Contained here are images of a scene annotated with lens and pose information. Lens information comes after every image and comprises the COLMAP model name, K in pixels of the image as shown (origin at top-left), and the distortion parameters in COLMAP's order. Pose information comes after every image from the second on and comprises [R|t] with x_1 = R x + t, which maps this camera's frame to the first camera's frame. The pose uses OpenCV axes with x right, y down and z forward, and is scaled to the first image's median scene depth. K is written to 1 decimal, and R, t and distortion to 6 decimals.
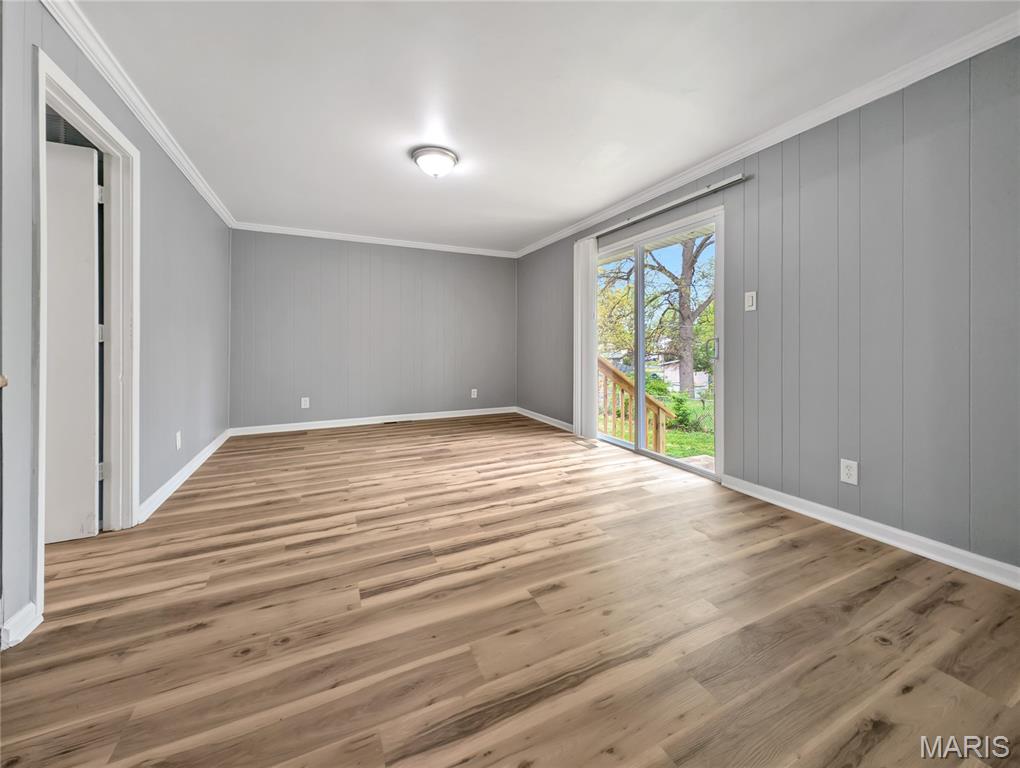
lens RADIAL K [[404.0, 0, 517.0], [0, 404.0, 339.2], [0, 0, 1]] dist [0.001698, -0.000524]
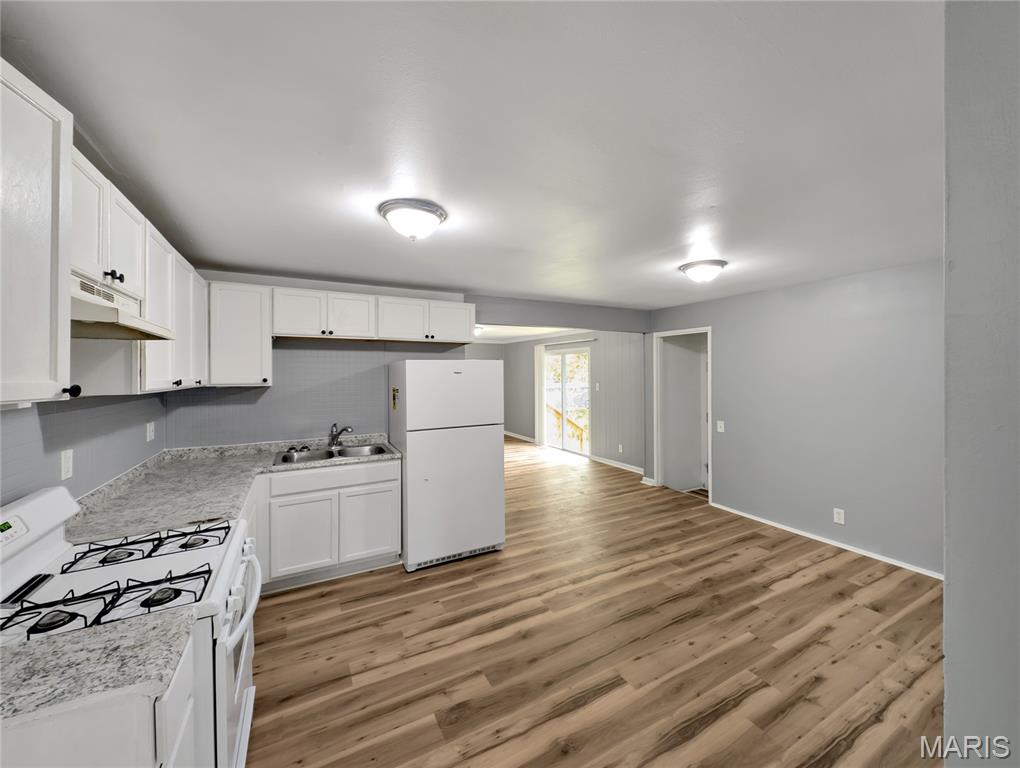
lens RADIAL K [[405.7, 0, 513.3], [0, 405.7, 365.1], [0, 0, 1]] dist [0.010077, -0.000243]
pose [[0.999049, -0.006000, 0.043184, -0.083700], [0.006214, 0.999969, -0.004809, -0.237913], [-0.043153, 0.005073, 0.999056, -1.678961]]
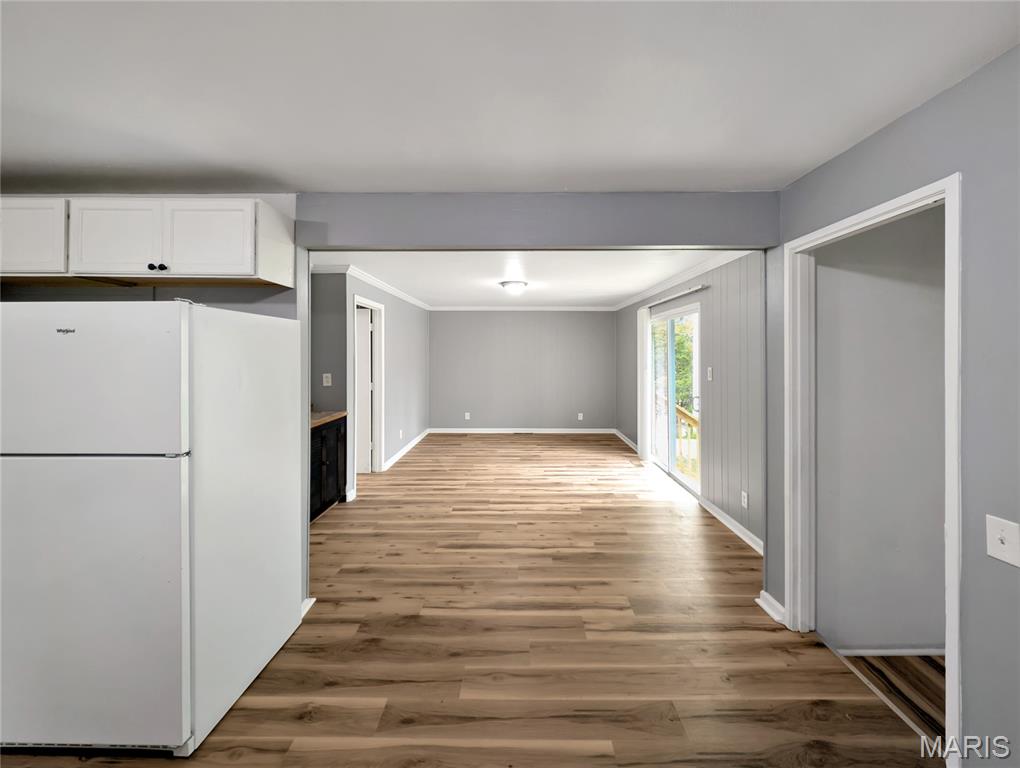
lens RADIAL K [[394.3, 0, 511.3], [0, 394.3, 349.0], [0, 0, 1]] dist [0.003042, -0.000114]
pose [[0.894105, -0.004440, -0.447836, 0.607294], [0.003934, 0.999990, -0.002059, -0.191078], [0.447841, 0.000079, 0.894113, -0.575595]]
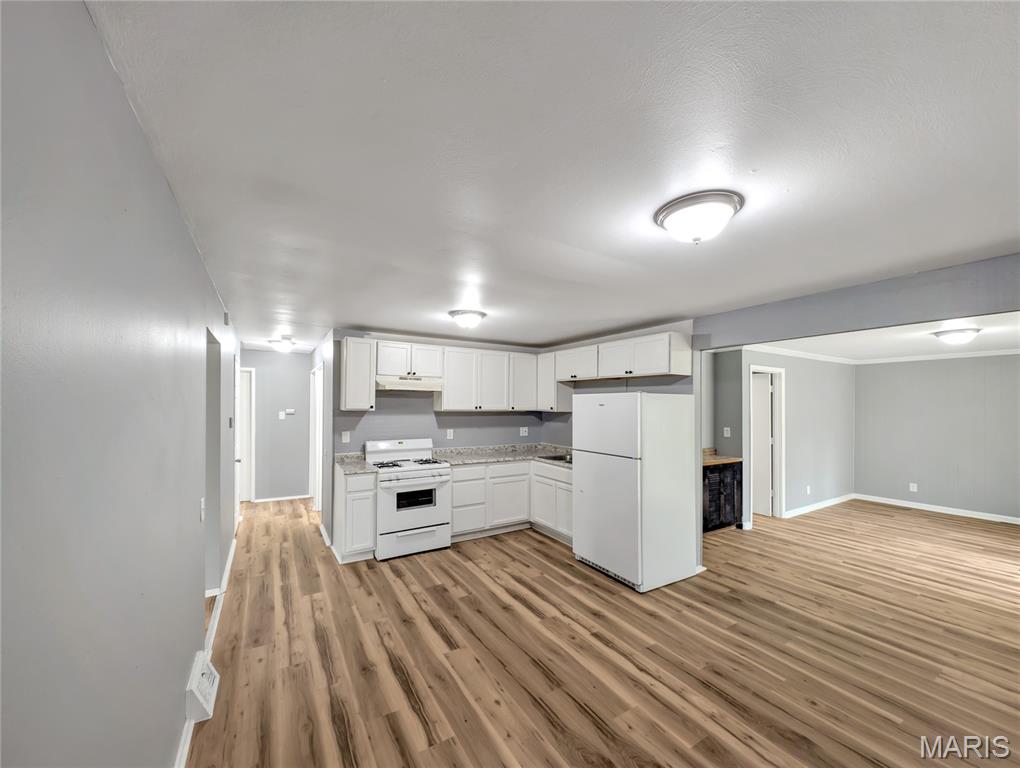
lens RADIAL K [[391.2, 0, 512.6], [0, 391.2, 399.7], [0, 0, 1]] dist [-0.000031, -0.000344]
pose [[0.099809, -0.010168, -0.994955, 1.167754], [0.001447, 0.999948, -0.010074, -0.225540], [0.995006, -0.000434, 0.099818, -0.817921]]
